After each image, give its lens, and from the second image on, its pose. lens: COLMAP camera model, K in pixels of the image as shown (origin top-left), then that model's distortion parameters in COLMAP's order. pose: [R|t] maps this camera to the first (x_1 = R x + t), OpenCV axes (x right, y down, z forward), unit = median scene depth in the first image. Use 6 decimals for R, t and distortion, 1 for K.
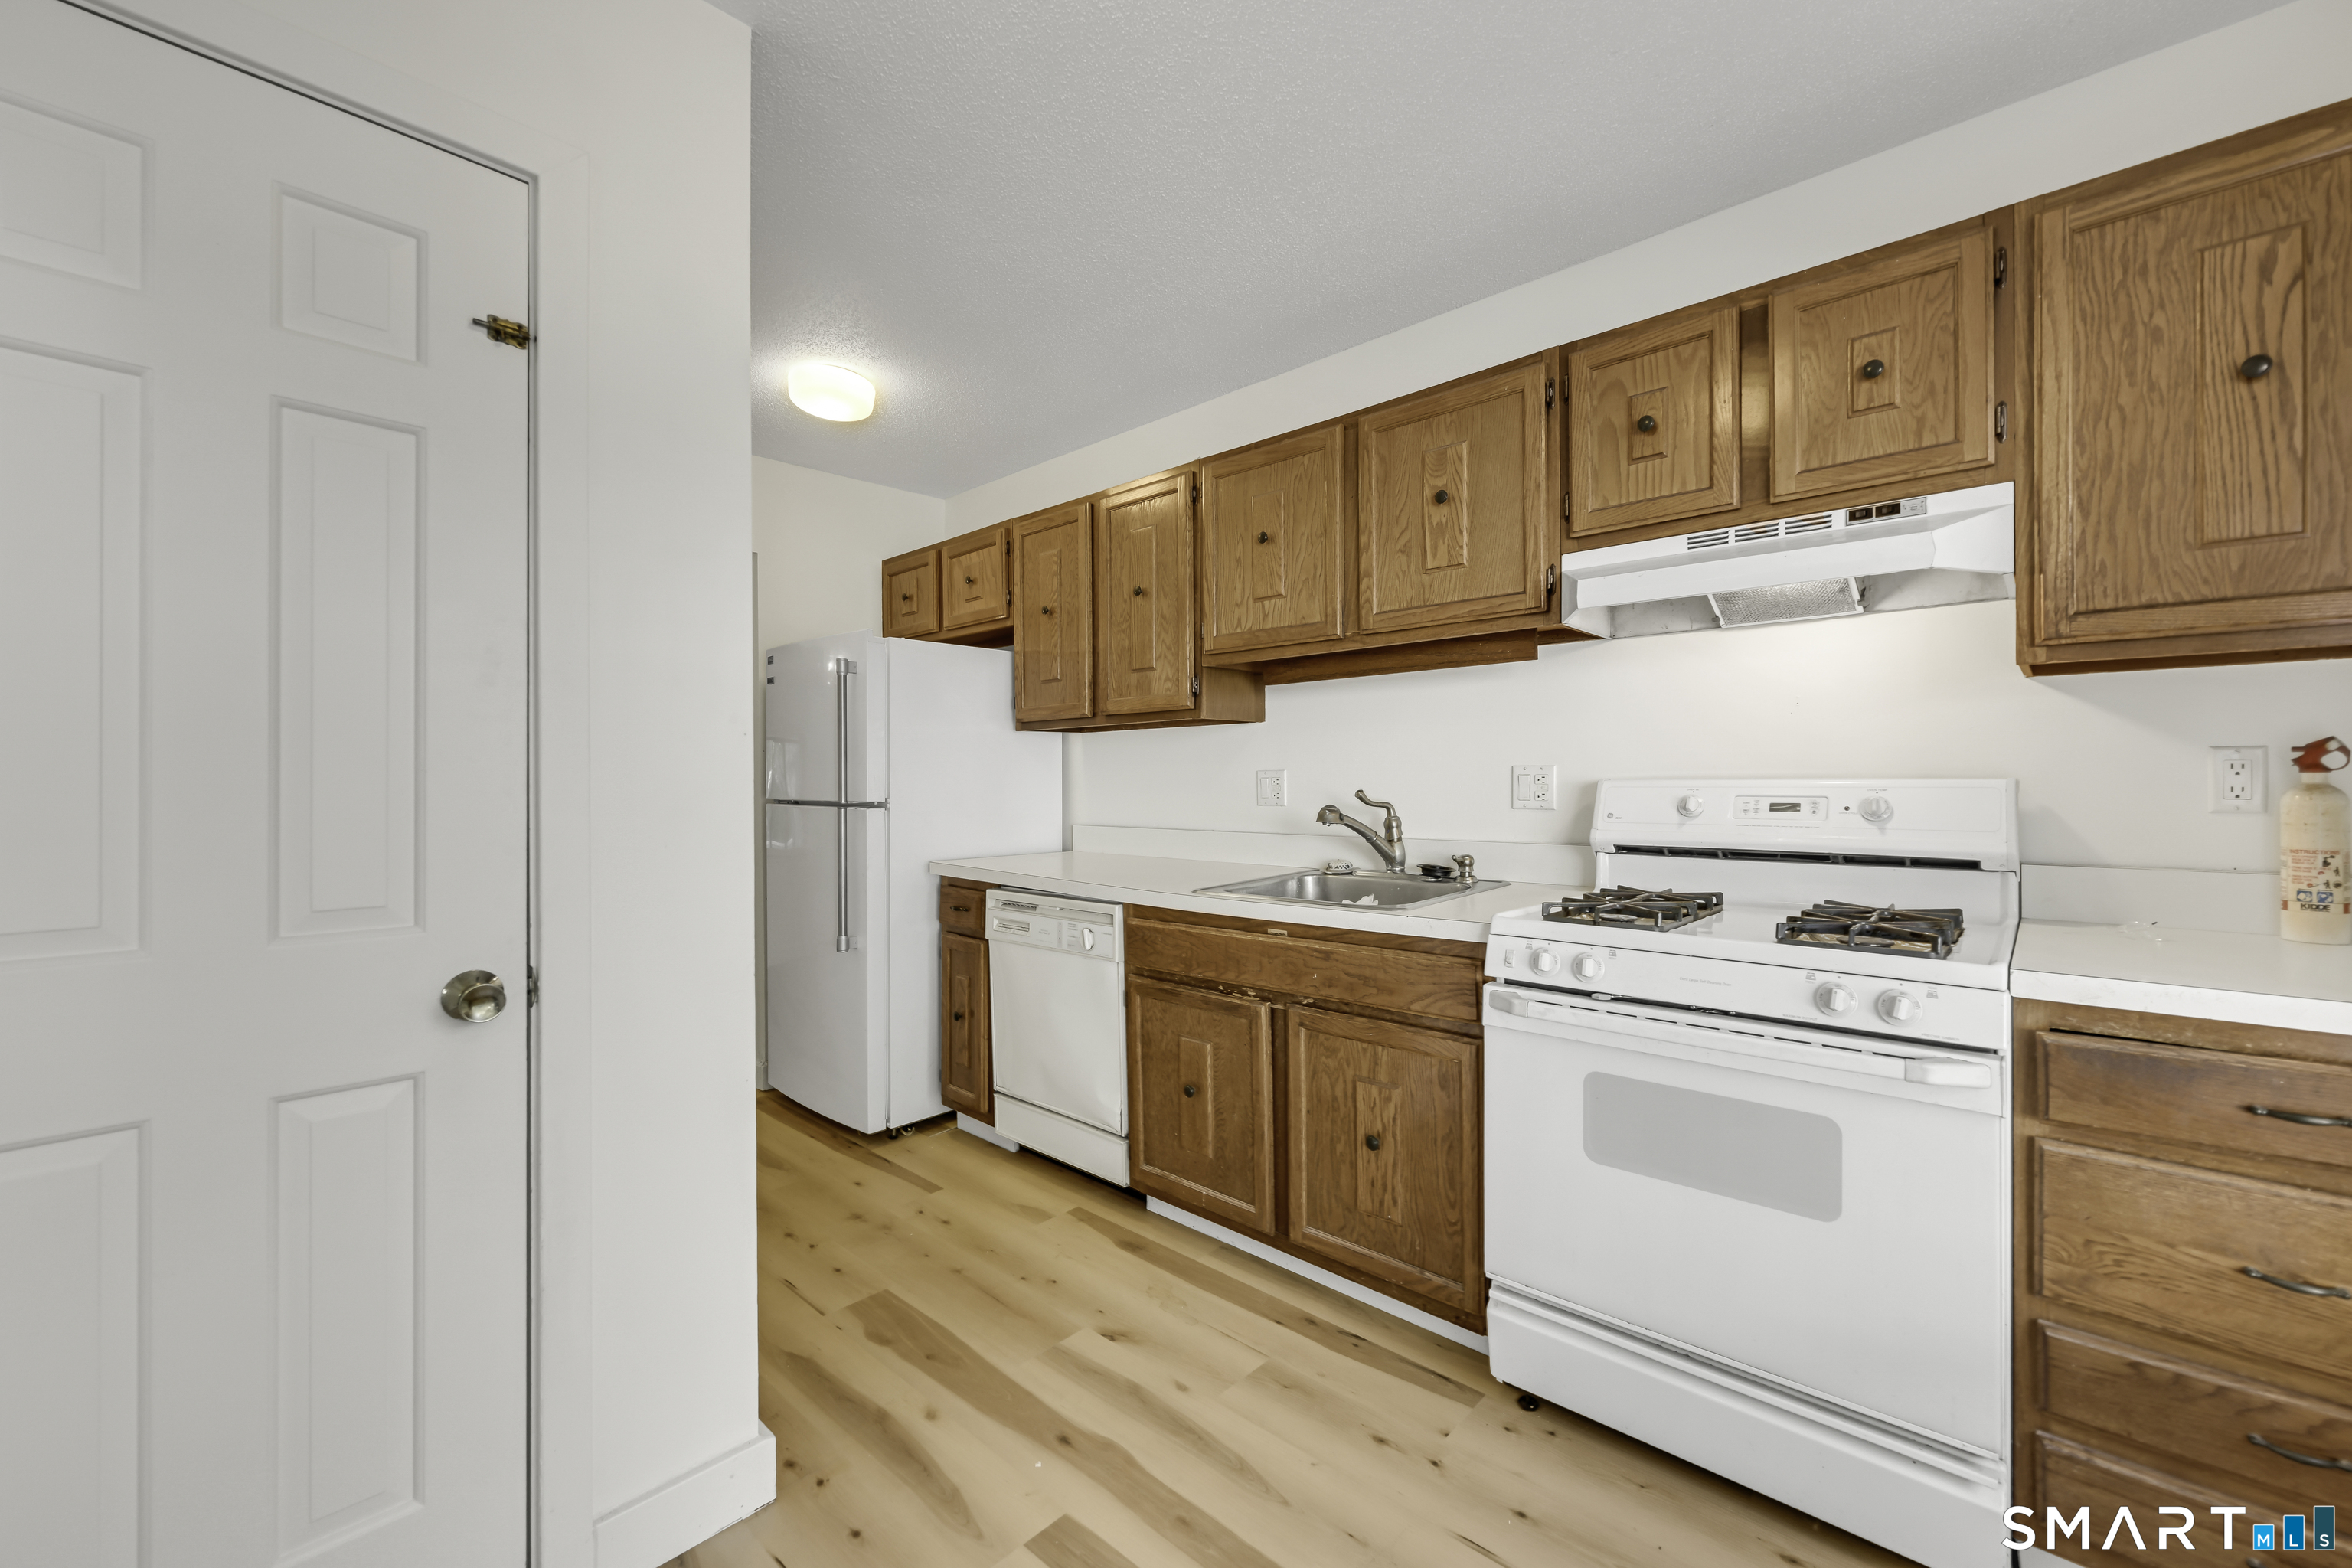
lens RADIAL K [[947.3, 0, 1199.7], [0, 947.3, 782.5], [0, 0, 1]] dist [-0.000289, -0.000014]
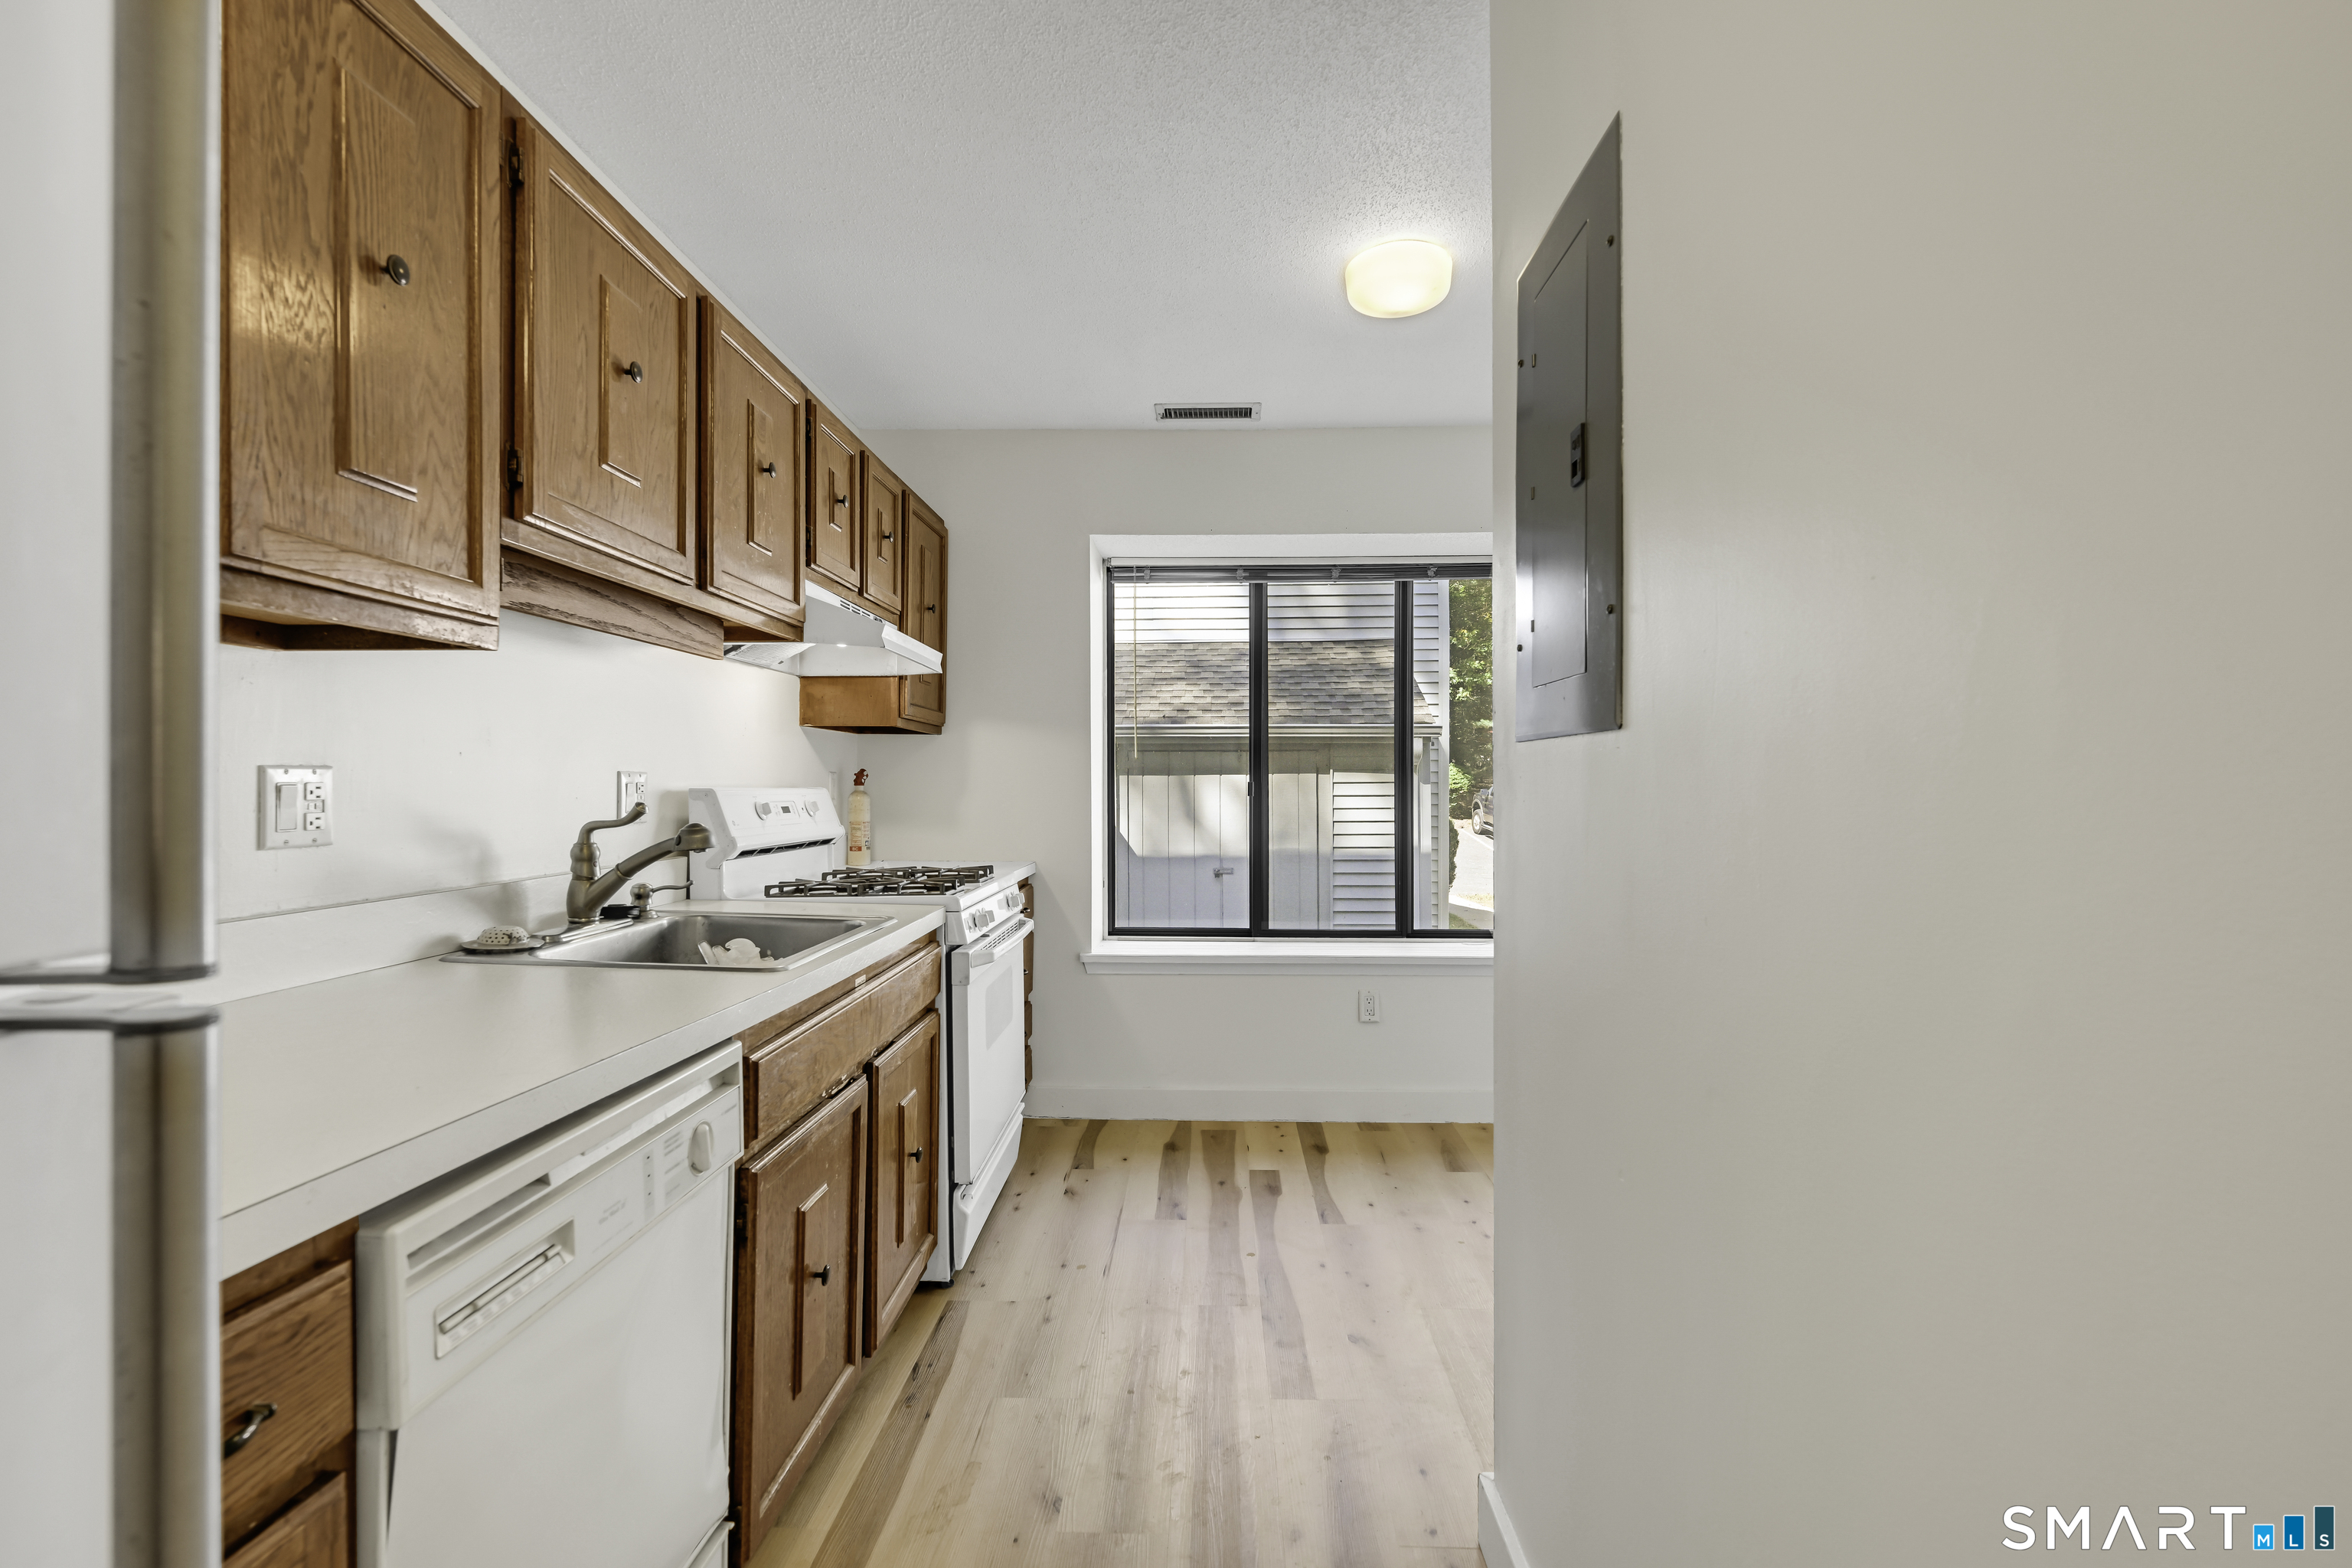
lens RADIAL K [[947.3, 0, 1199.7], [0, 947.3, 782.5], [0, 0, 1]] dist [-0.000289, -0.000014]
pose [[-0.637284, 0.017420, 0.770432, -0.871021], [0.007871, 0.999839, -0.016097, 0.001487], [-0.770589, -0.004194, -0.637319, 1.563478]]
